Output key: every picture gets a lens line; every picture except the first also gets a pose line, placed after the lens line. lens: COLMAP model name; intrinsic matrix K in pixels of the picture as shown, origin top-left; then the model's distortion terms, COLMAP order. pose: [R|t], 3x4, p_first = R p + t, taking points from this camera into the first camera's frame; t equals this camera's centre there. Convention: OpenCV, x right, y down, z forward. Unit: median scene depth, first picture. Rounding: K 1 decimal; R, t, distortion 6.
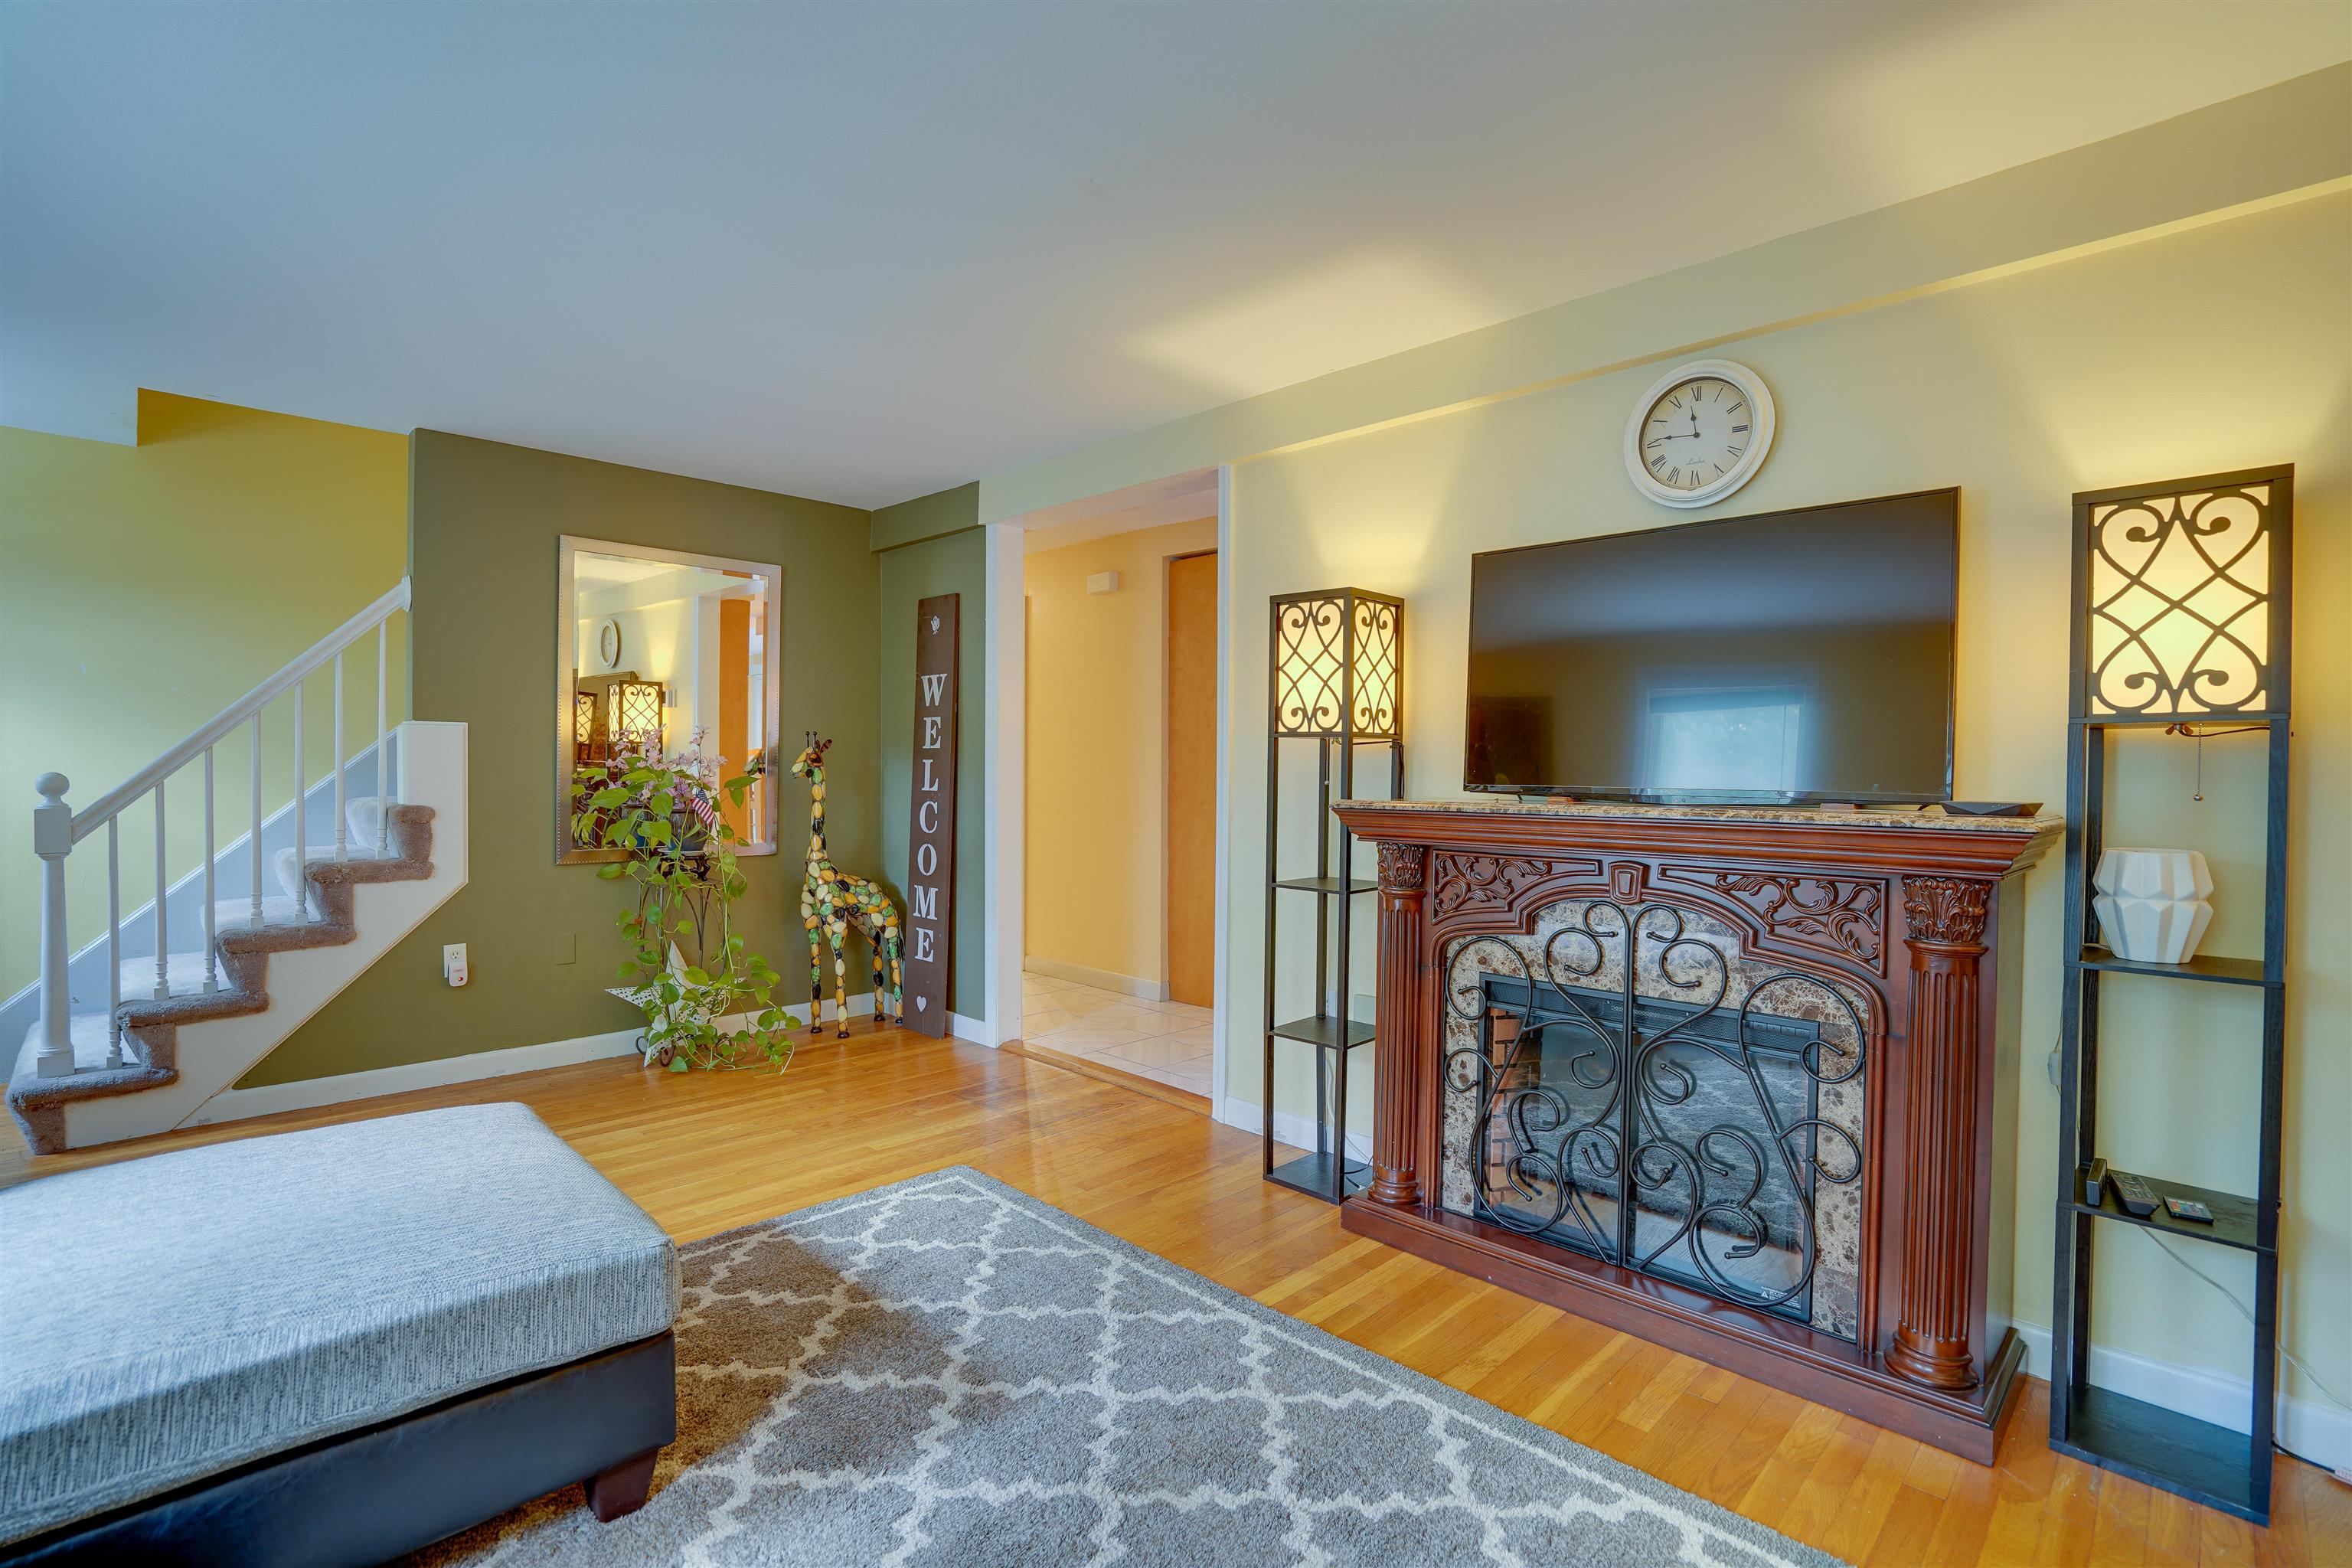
lens RADIAL K [[1109.8, 0, 1178.9], [0, 1109.8, 778.3], [0, 0, 1]] dist [-0.056880, 0.022829]
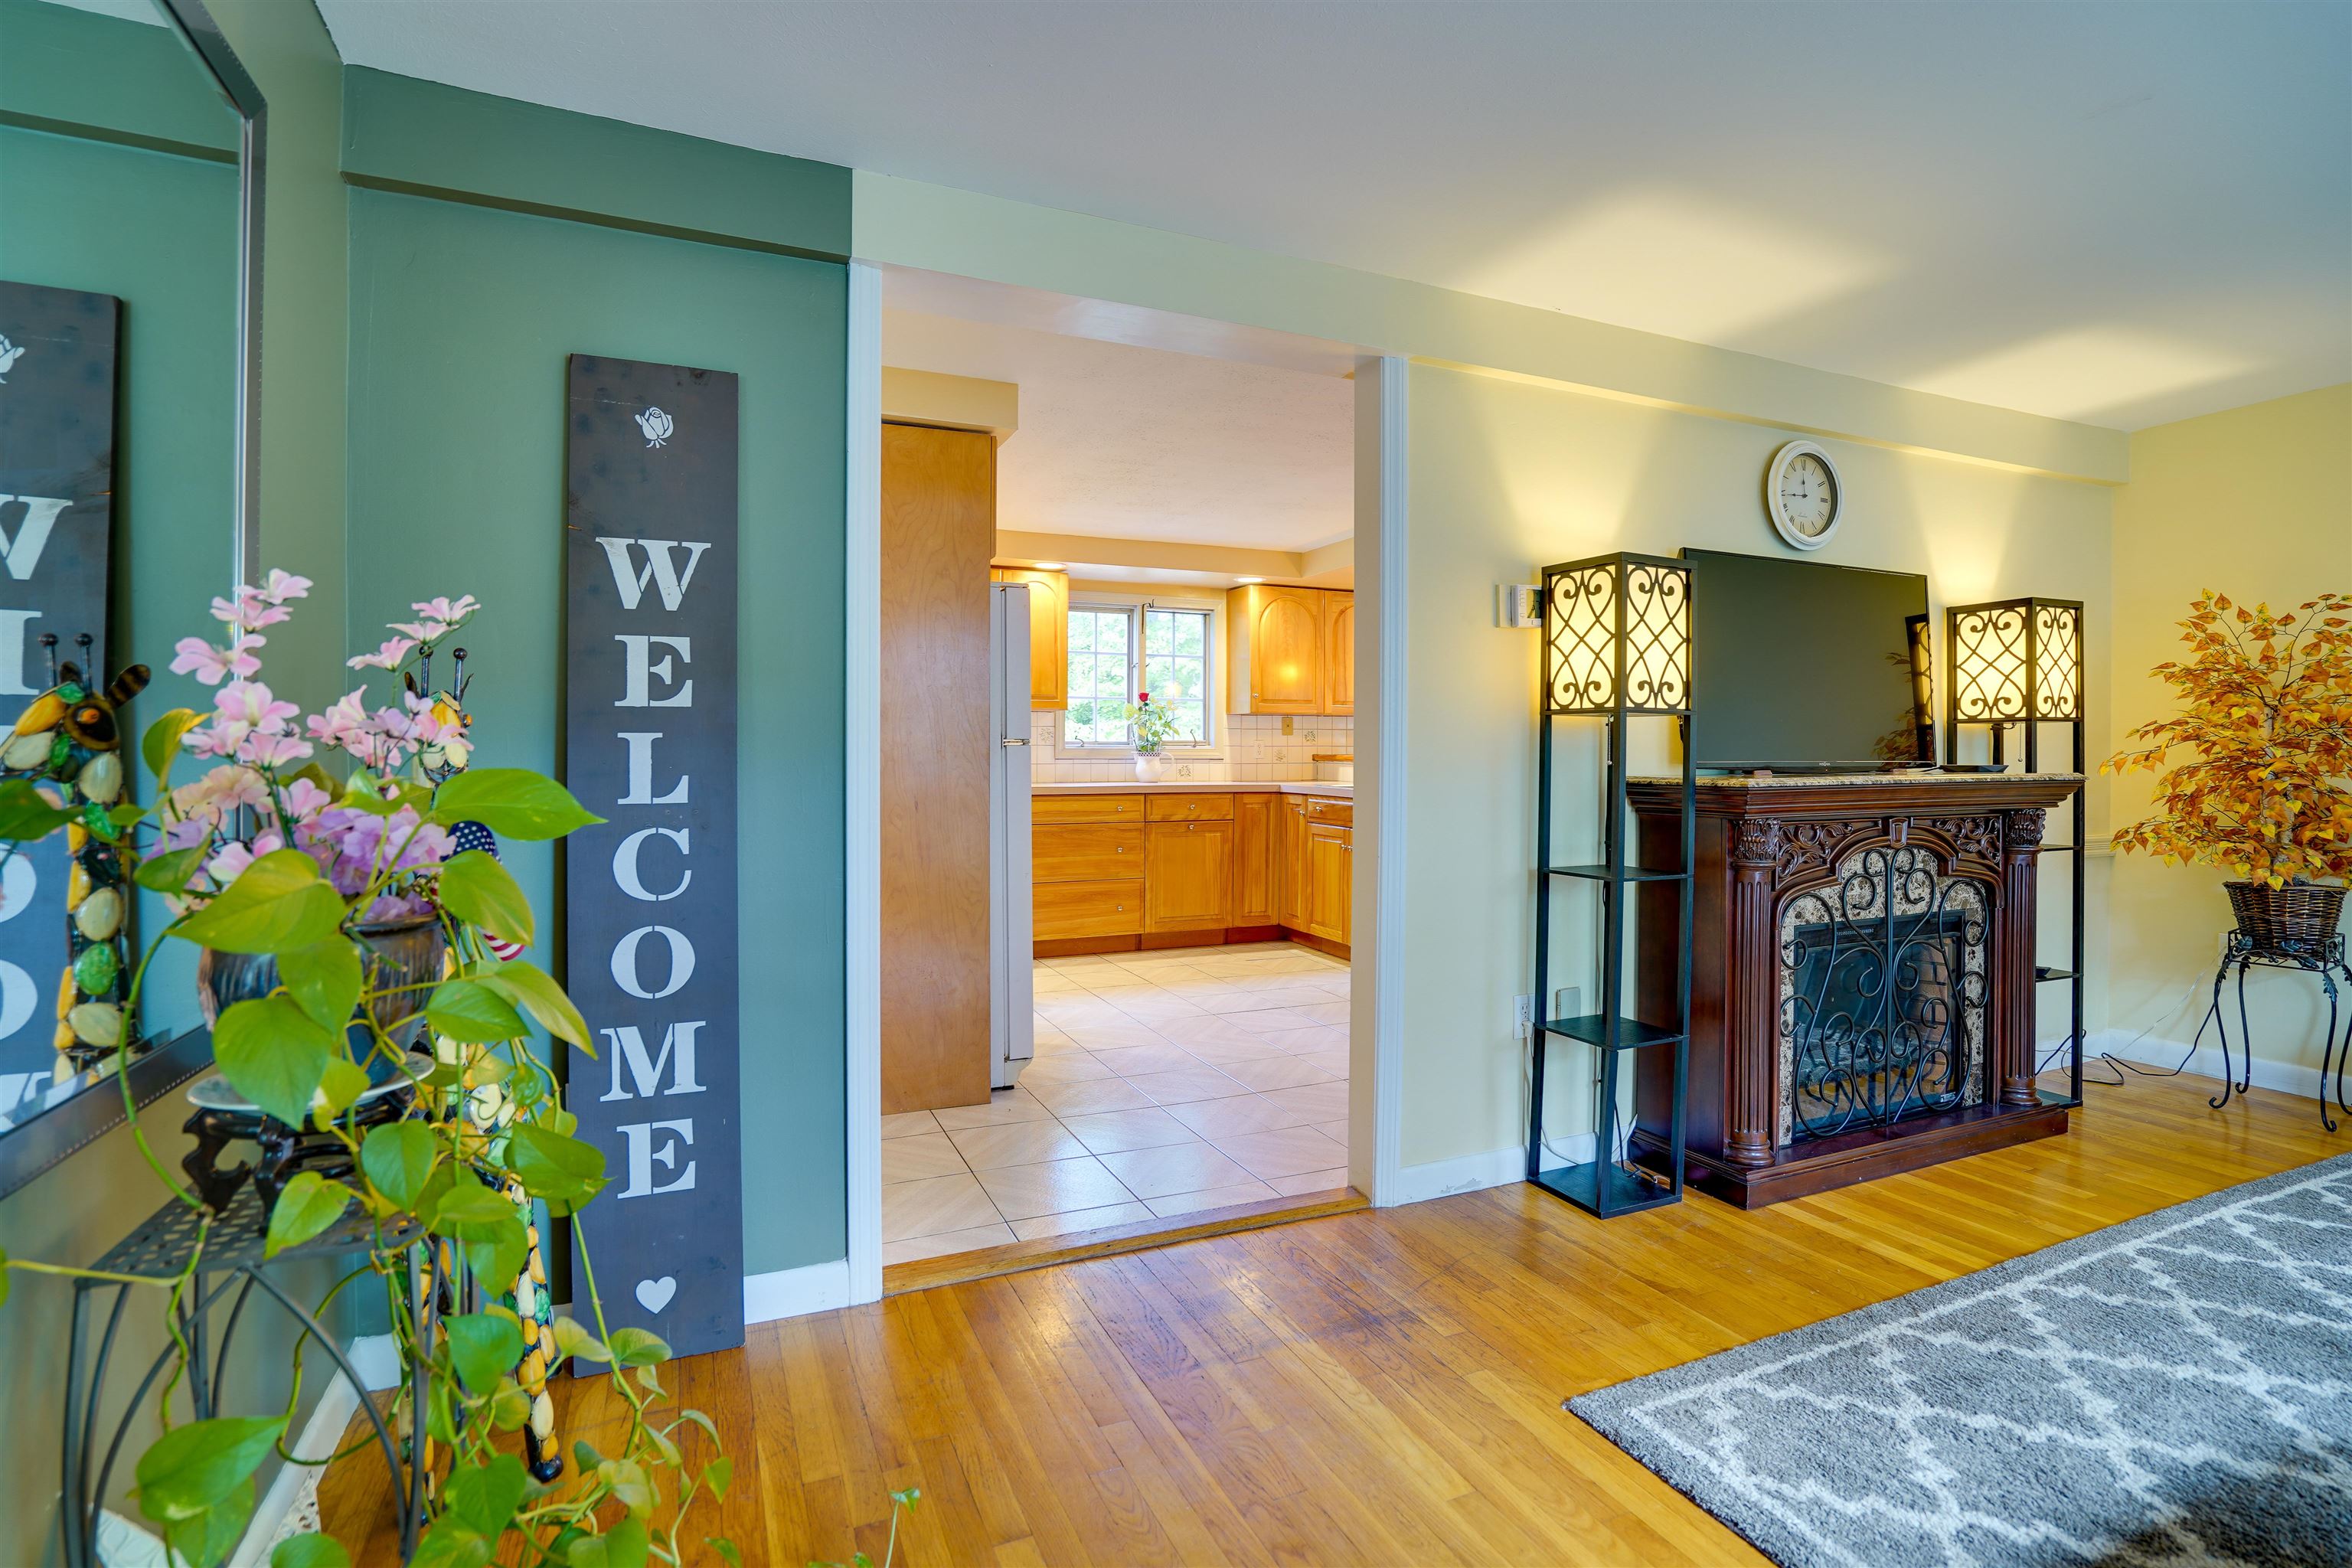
lens RADIAL K [[1101.4, 0, 1149.8], [0, 1101.4, 752.5], [0, 0, 1]] dist [-0.044218, 0.013304]
pose [[0.367790, -0.008011, 0.929874, -1.004285], [0.011279, 0.999928, 0.004153, -0.015546], [-0.929840, 0.008961, 0.367854, 1.194788]]
